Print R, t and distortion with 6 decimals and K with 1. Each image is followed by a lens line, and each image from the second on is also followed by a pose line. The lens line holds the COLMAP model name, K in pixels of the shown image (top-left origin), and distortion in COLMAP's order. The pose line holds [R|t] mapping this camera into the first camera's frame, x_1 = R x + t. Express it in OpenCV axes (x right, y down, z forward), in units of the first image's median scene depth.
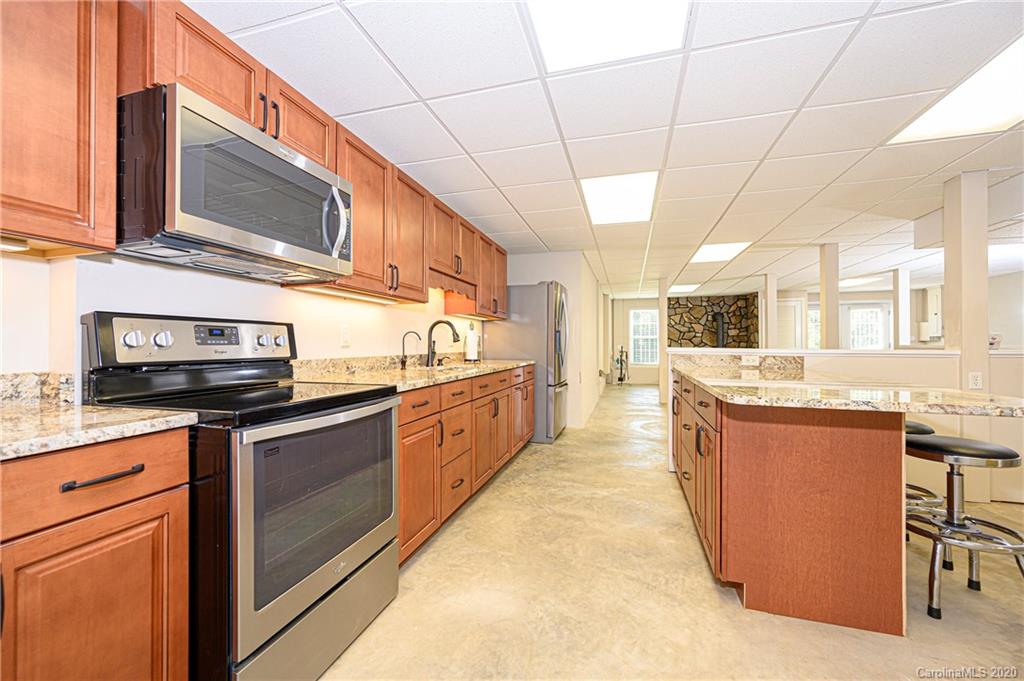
lens RADIAL K [[419.0, 0, 512.3], [0, 419.0, 342.1], [0, 0, 1]] dist [0.016581, -0.000158]
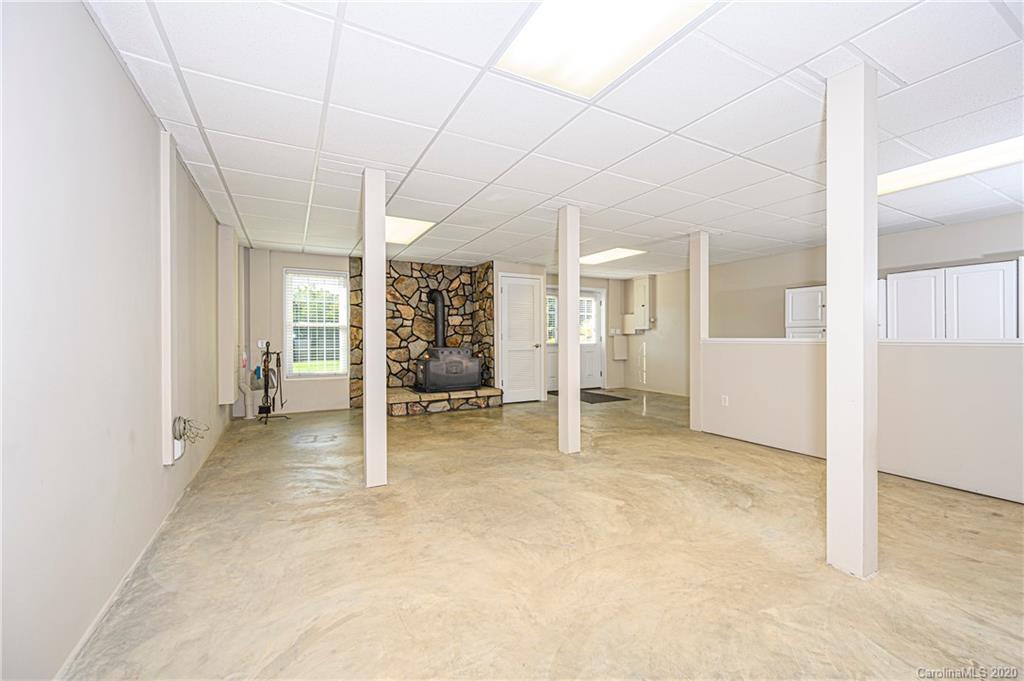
lens RADIAL K [[419.0, 0, 516.7], [0, 419.0, 334.3], [0, 0, 1]] dist [0.016581, -0.000158]
pose [[0.700913, 0.005527, 0.713226, 0.116208], [-0.005392, 0.999982, -0.002451, 0.000147], [-0.713227, -0.002128, 0.700930, 0.457819]]
